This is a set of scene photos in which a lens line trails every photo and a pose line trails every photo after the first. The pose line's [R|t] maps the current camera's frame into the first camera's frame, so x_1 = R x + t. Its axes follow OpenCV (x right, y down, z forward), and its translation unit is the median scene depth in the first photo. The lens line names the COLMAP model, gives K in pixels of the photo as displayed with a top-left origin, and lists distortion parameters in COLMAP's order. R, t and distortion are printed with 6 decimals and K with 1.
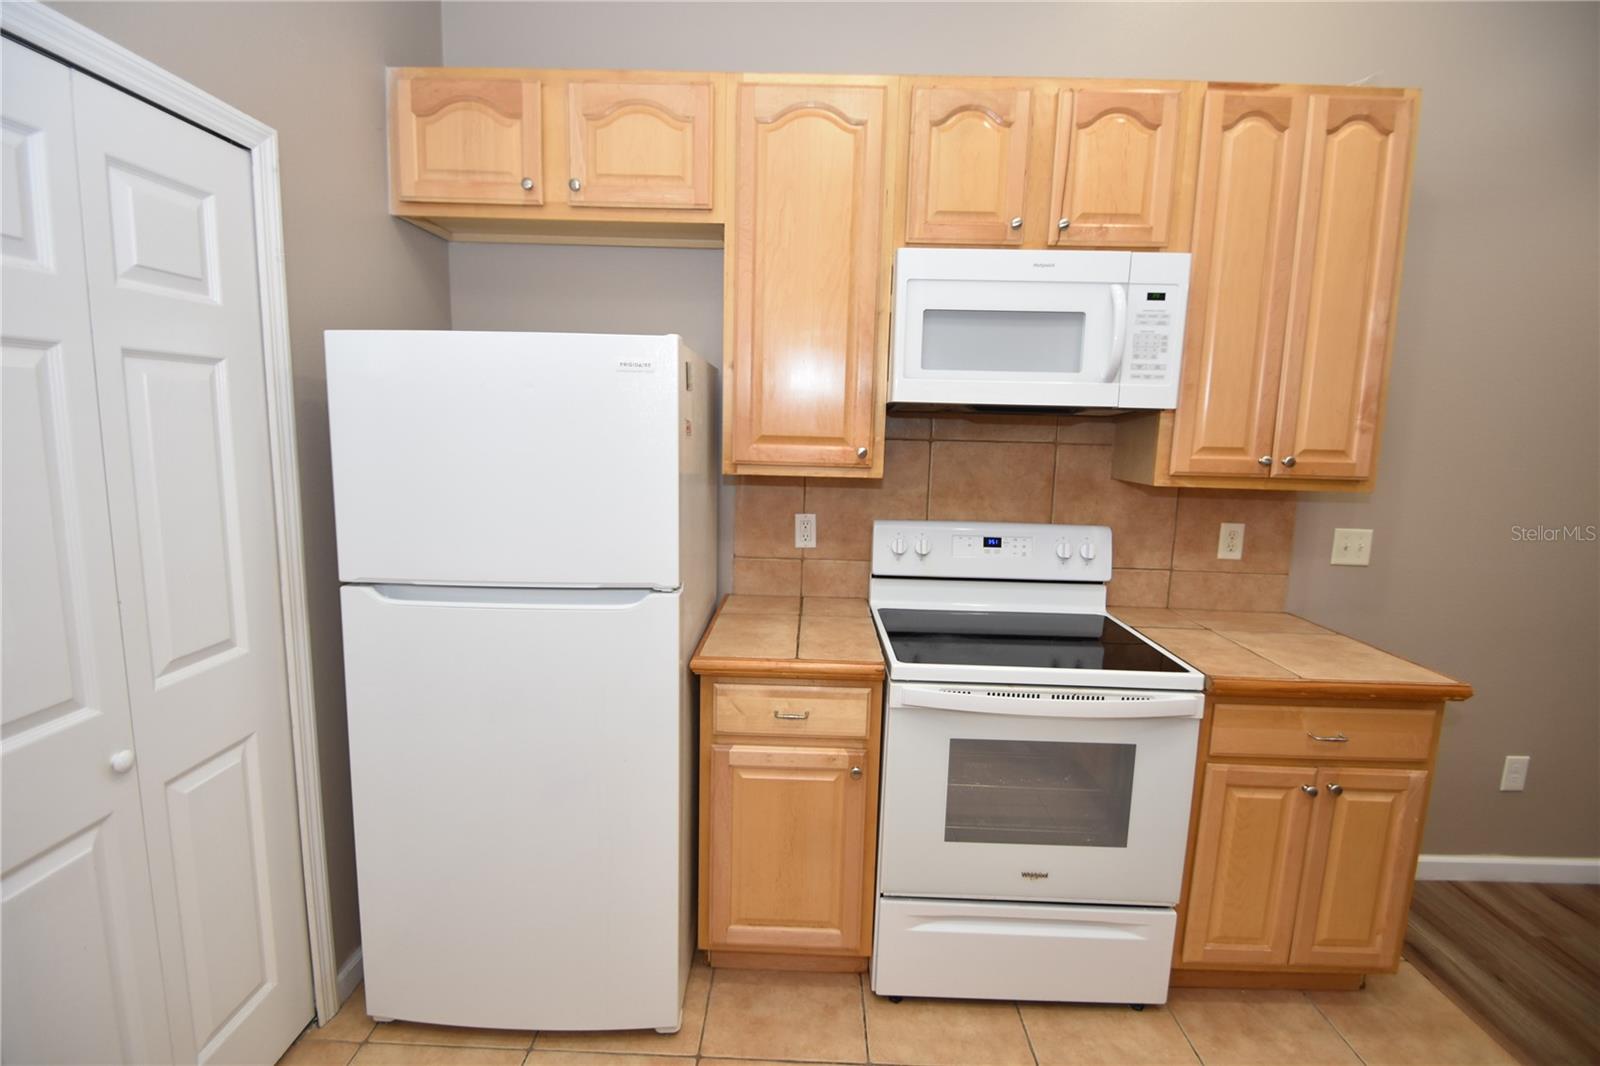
lens RADIAL K [[696.5, 0, 792.0], [0, 696.5, 517.0], [0, 0, 1]] dist [0.008954, -0.014034]
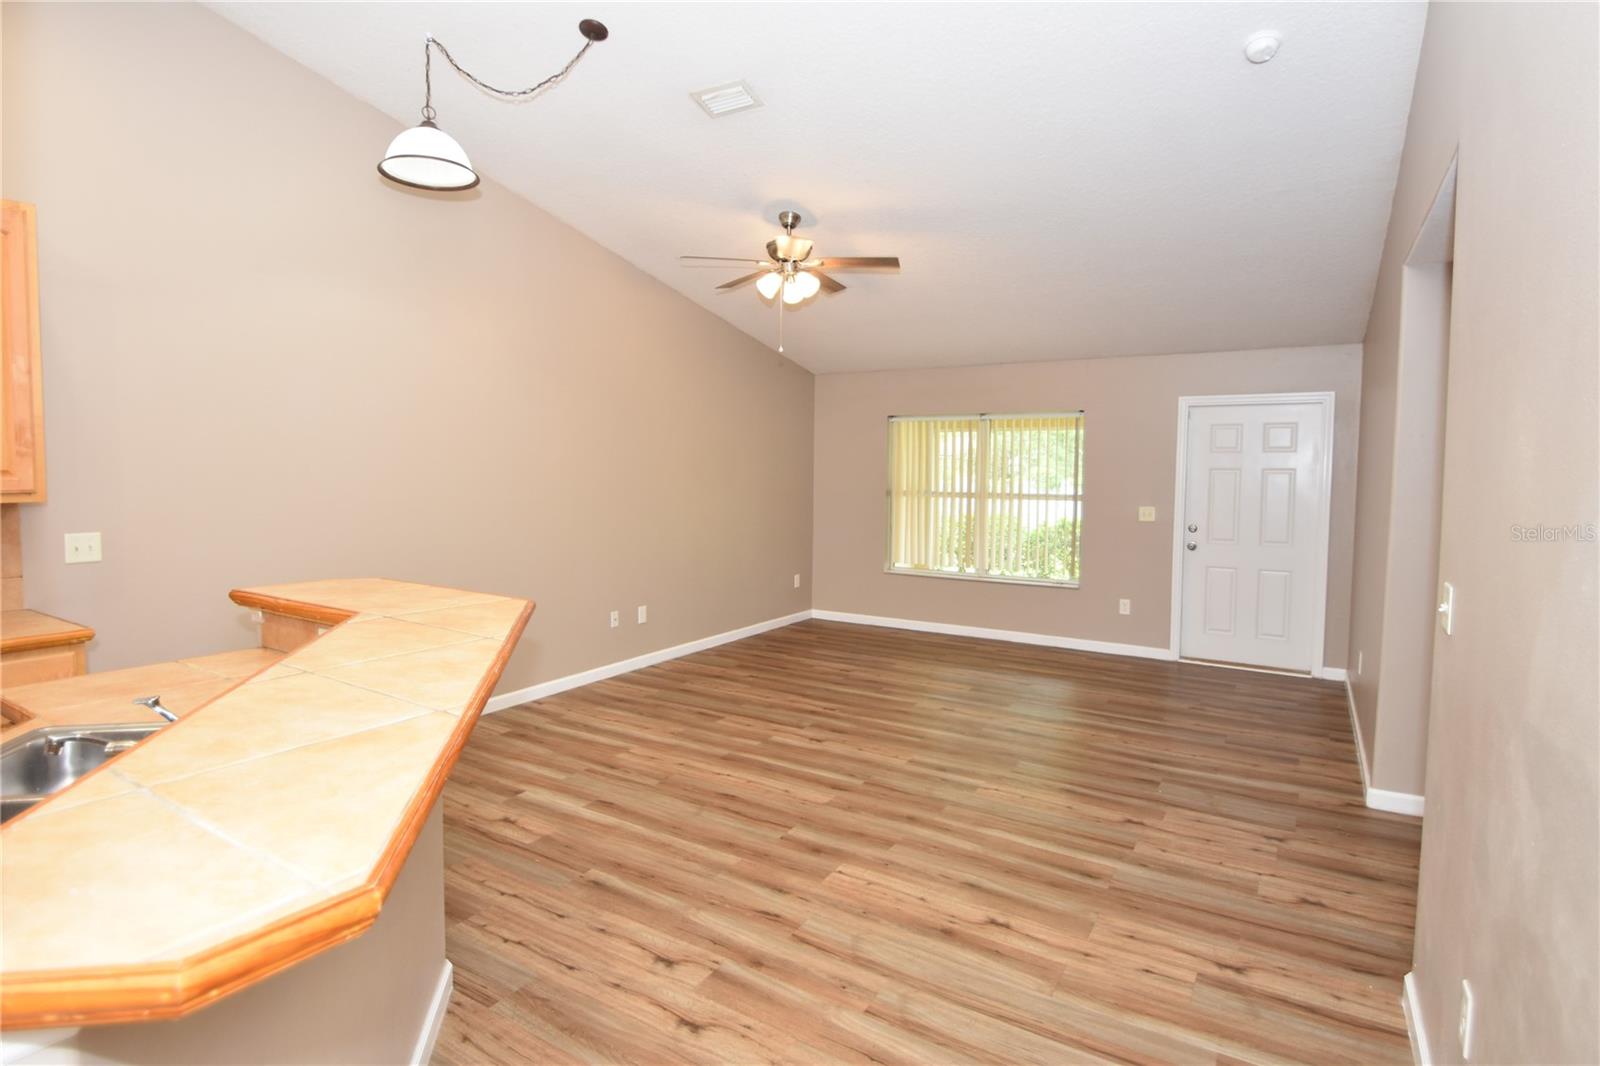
lens RADIAL K [[808.4, 0, 794.3], [0, 808.4, 524.5], [0, 0, 1]] dist [-0.011082, -0.010838]
pose [[0.513852, -0.086921, 0.853464, 0.286369], [0.121915, 0.992155, 0.027643, 0.134906], [-0.849172, 0.089846, 0.520418, -0.928526]]
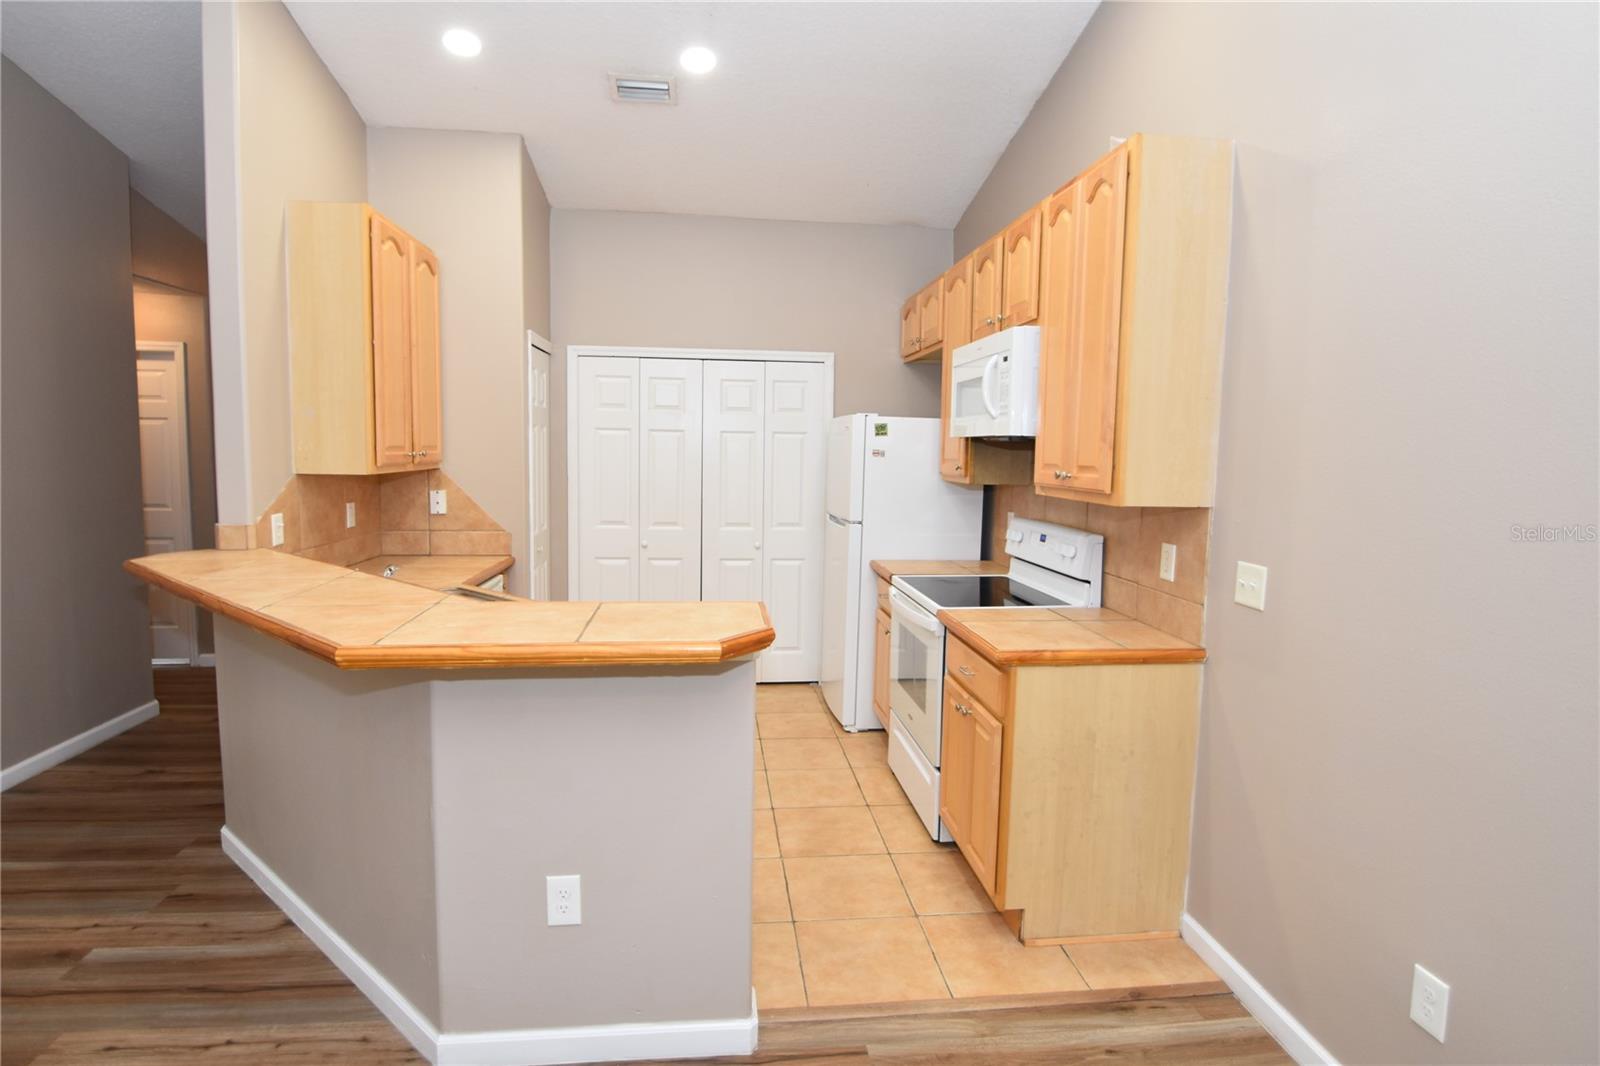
lens RADIAL K [[808.4, 0, 789.4], [0, 808.4, 519.0], [0, 0, 1]] dist [-0.011082, -0.010838]
pose [[0.124827, 0.064609, -0.990073, 1.938825], [-0.146663, 0.988117, 0.045990, 0.000347], [0.981279, 0.139466, 0.132819, 0.347343]]
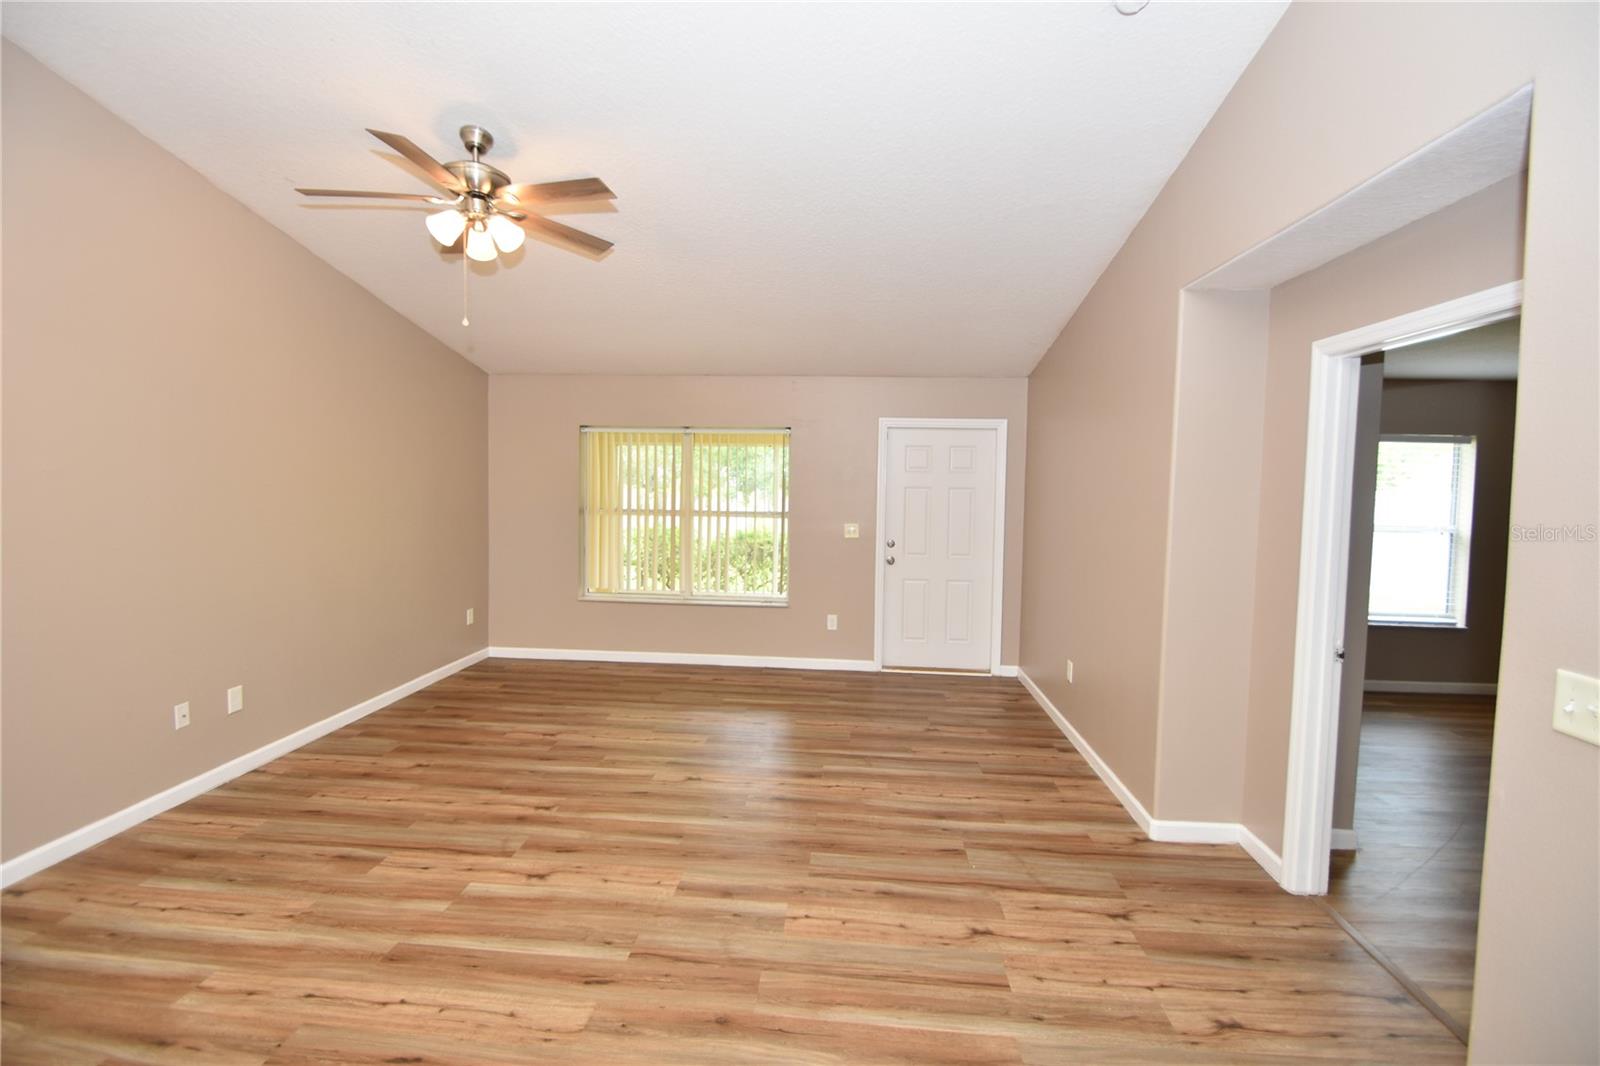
lens RADIAL K [[696.5, 0, 794.9], [0, 696.5, 517.9], [0, 0, 1]] dist [0.008954, -0.014034]
pose [[0.065624, -0.082453, 0.994432, 0.912380], [0.118026, 0.990226, 0.074316, 0.062118], [-0.990840, 0.112492, 0.074714, -0.441094]]
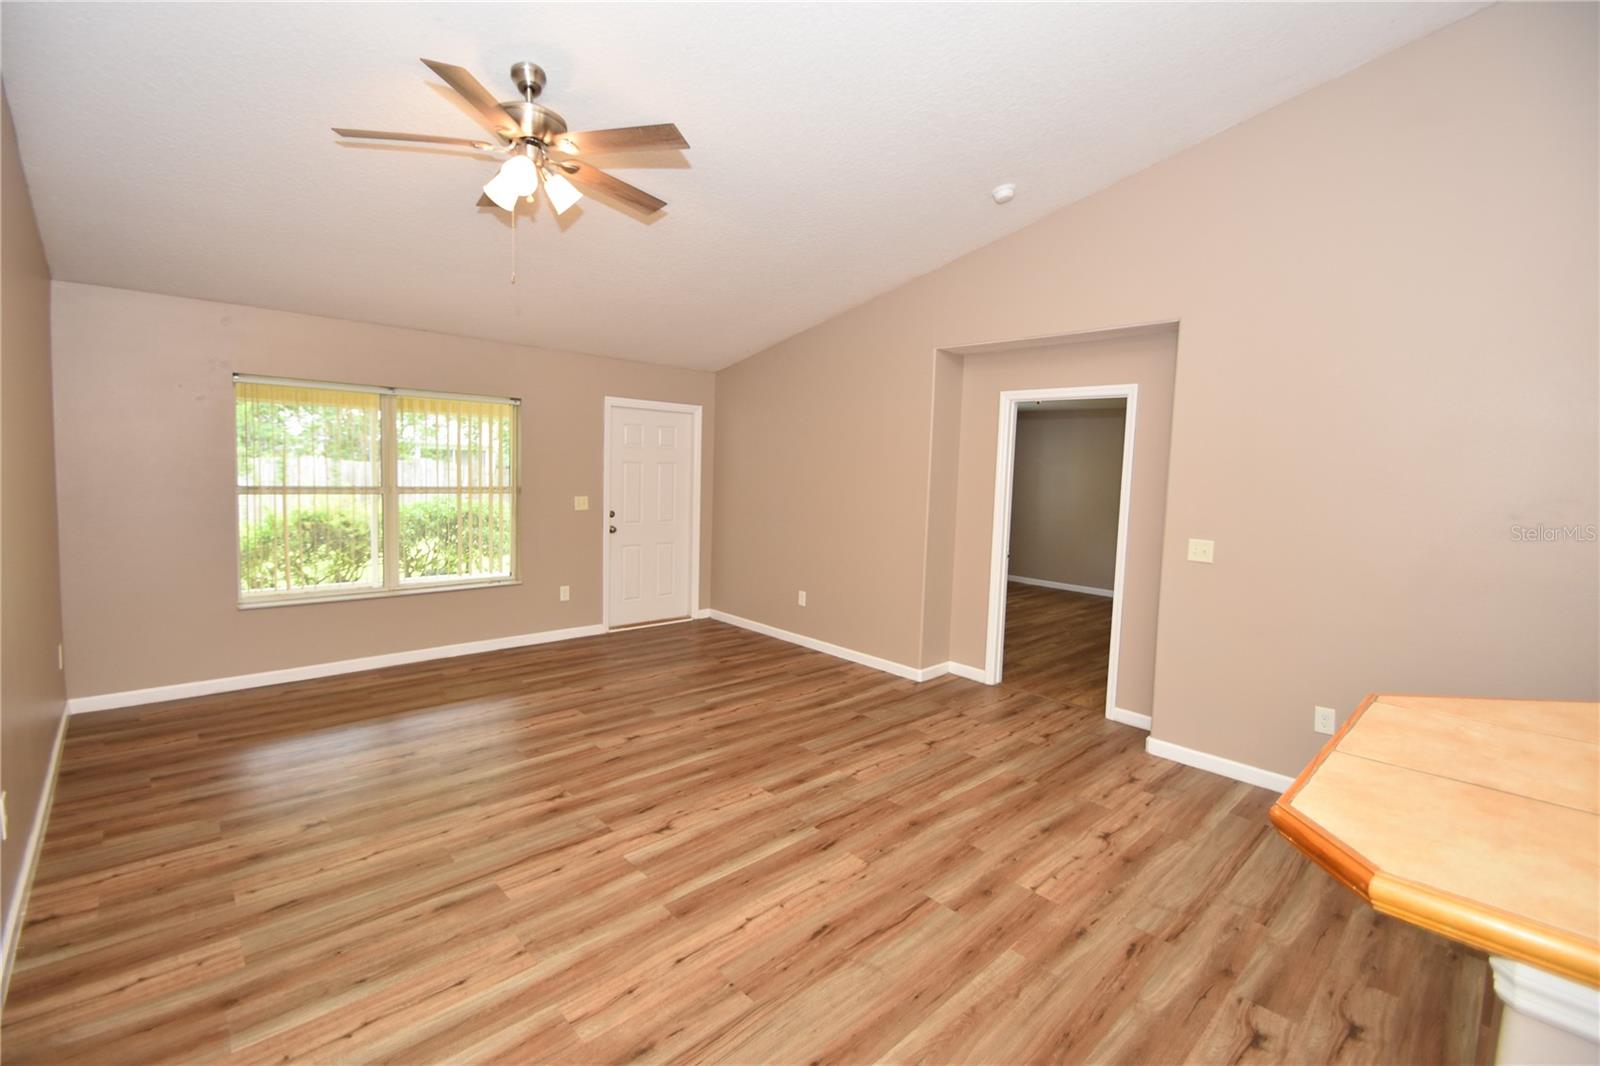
lens RADIAL K [[696.5, 0, 793.0], [0, 696.5, 526.6], [0, 0, 1]] dist [0.008954, -0.014034]
pose [[-0.693130, -0.117120, 0.711234, 1.020480], [0.040848, 0.978743, 0.200980, -0.109112], [-0.719654, 0.168358, -0.673612, 0.922276]]
